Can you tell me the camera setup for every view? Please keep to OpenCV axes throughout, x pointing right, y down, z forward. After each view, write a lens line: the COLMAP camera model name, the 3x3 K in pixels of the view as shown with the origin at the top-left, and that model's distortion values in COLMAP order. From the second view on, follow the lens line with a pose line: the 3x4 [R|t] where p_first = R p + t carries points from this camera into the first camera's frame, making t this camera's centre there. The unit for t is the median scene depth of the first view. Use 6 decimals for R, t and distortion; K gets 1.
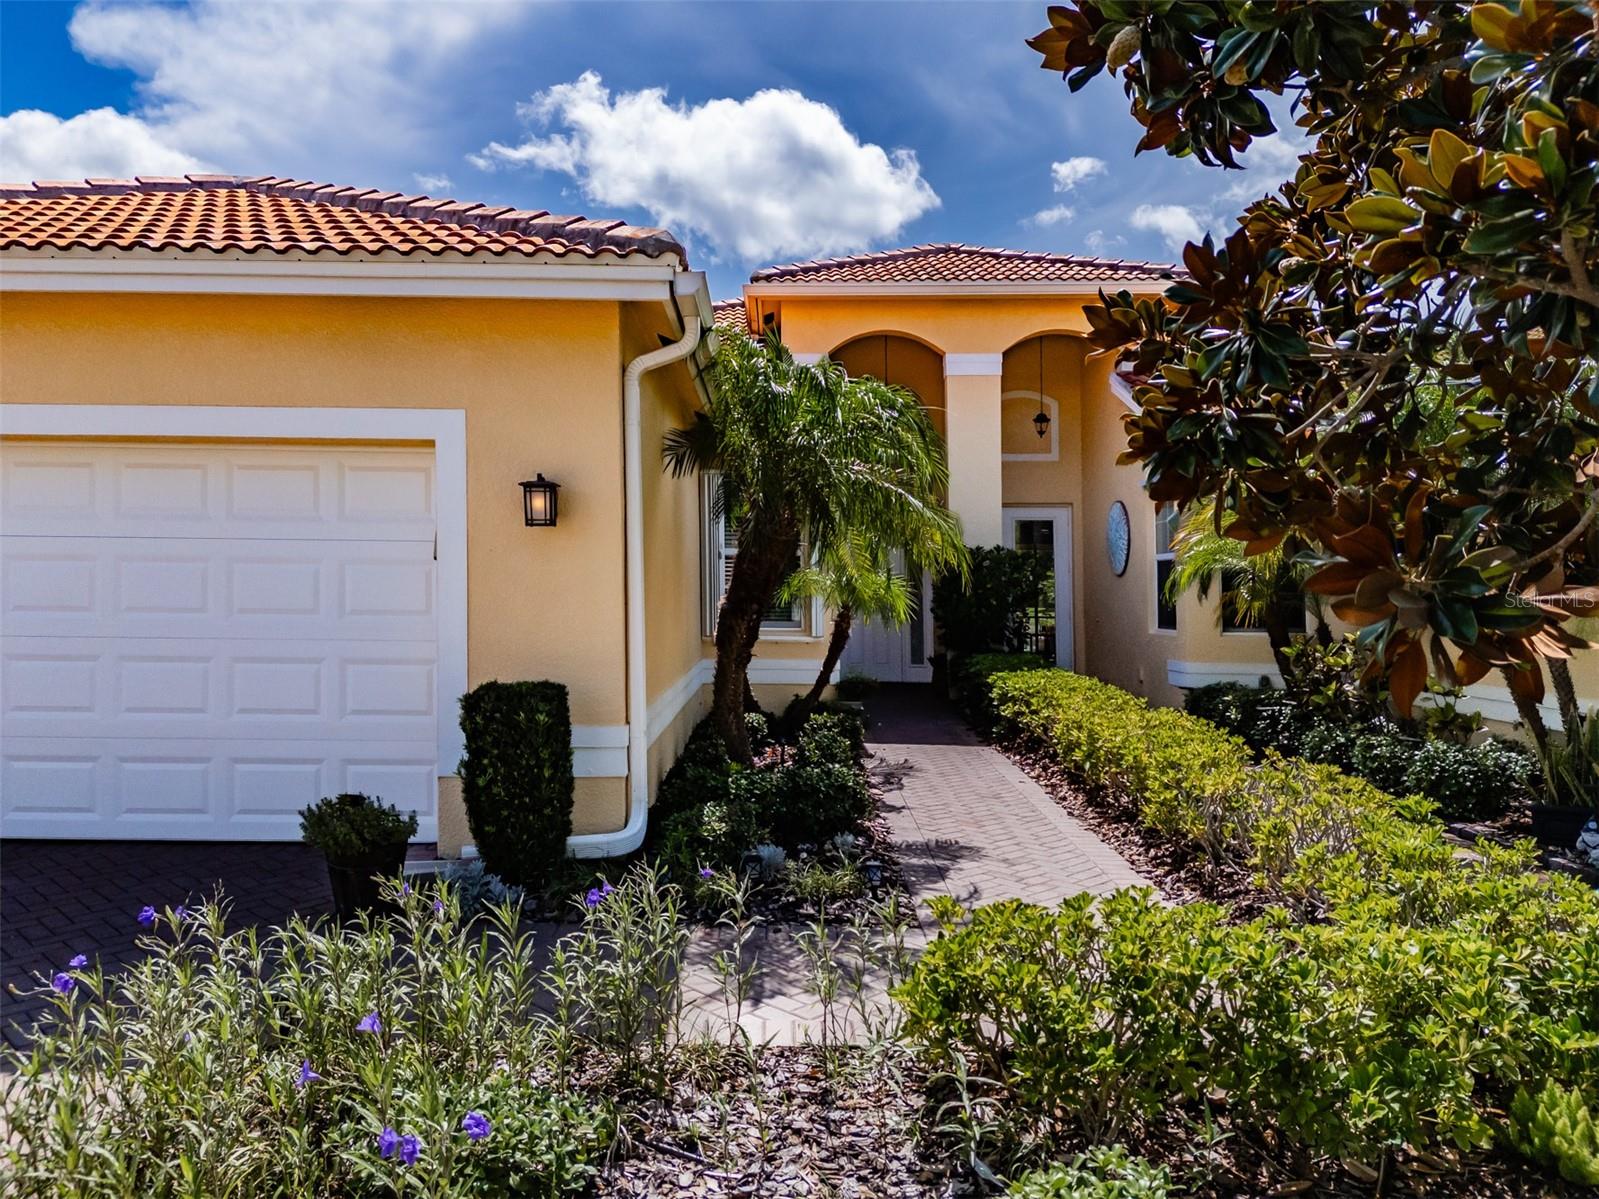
lens RADIAL K [[1172.9, 0, 774.8], [0, 1172.9, 554.8], [0, 0, 1]] dist [0.050105, -0.000763]
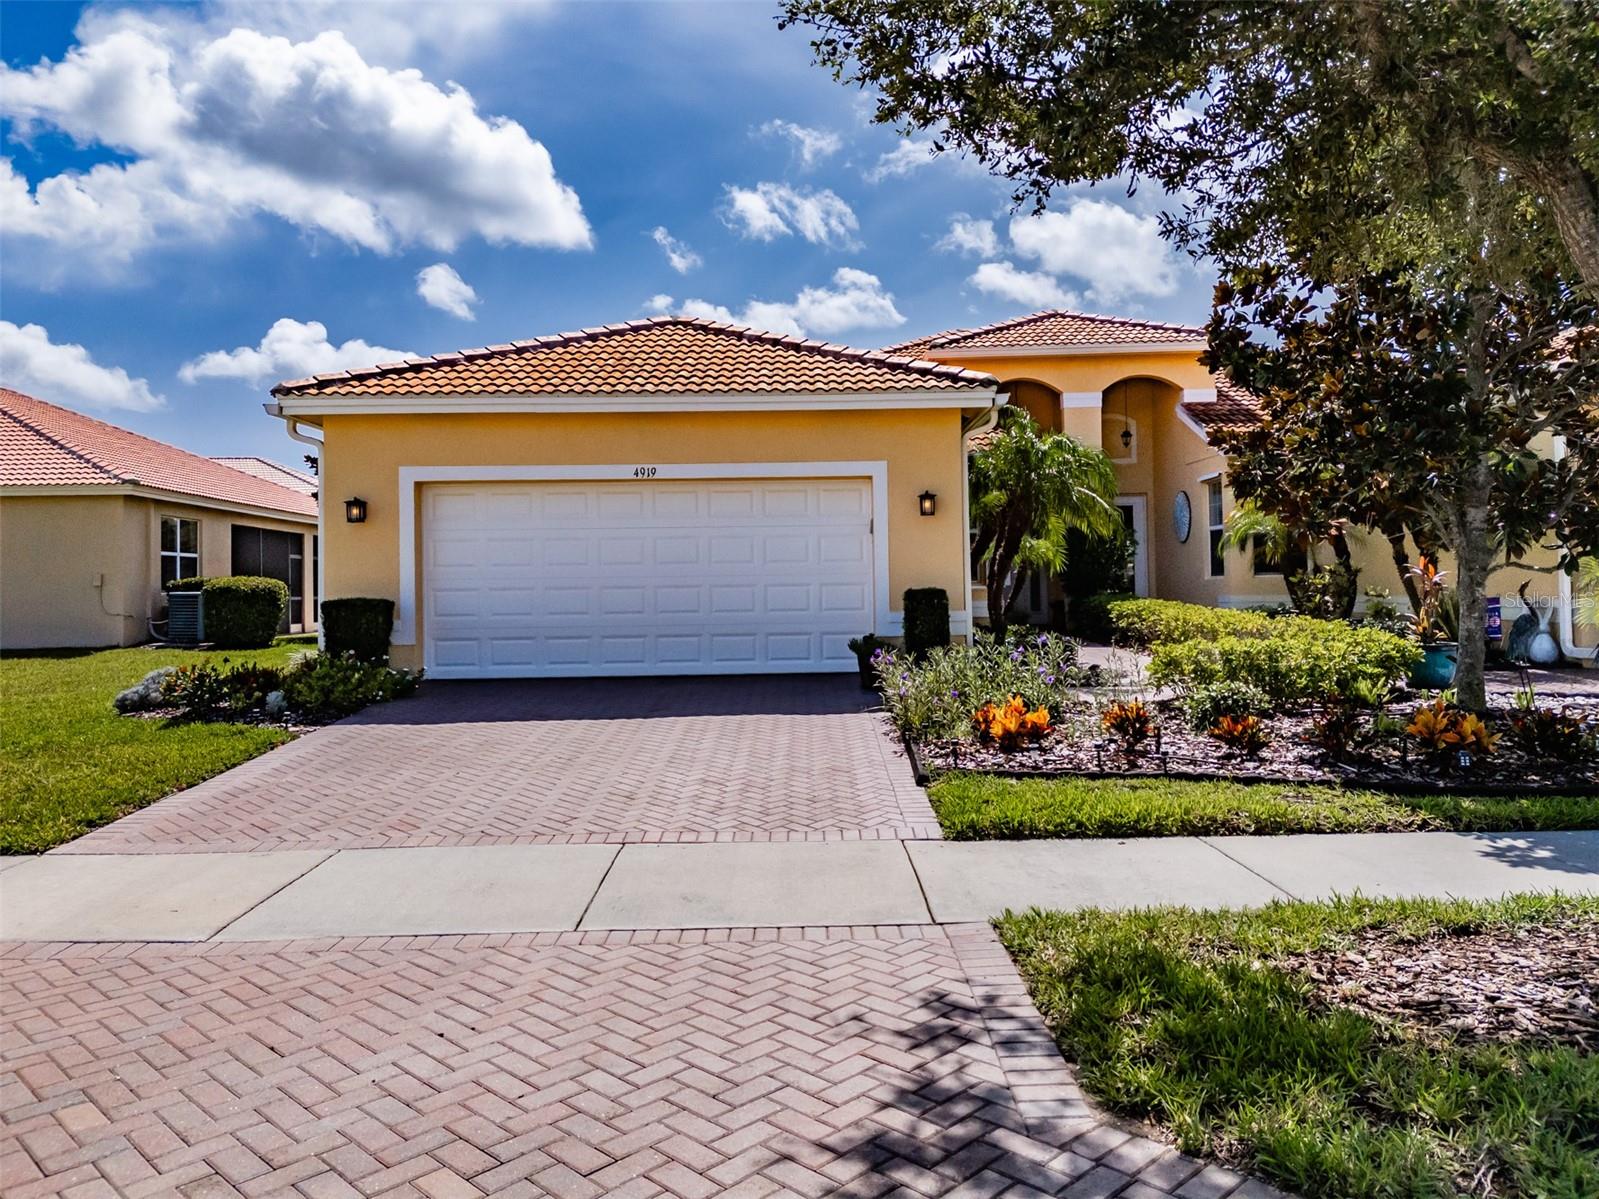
lens RADIAL K [[1180.9, 0, 799.5], [0, 1180.9, 599.5], [0, 0, 1]] dist [0.068813, -0.061724]
pose [[0.999667, -0.025791, -0.000685, -0.304180], [0.025796, 0.998705, 0.043858, 0.019021], [-0.000447, -0.043861, 0.999038, -0.786620]]
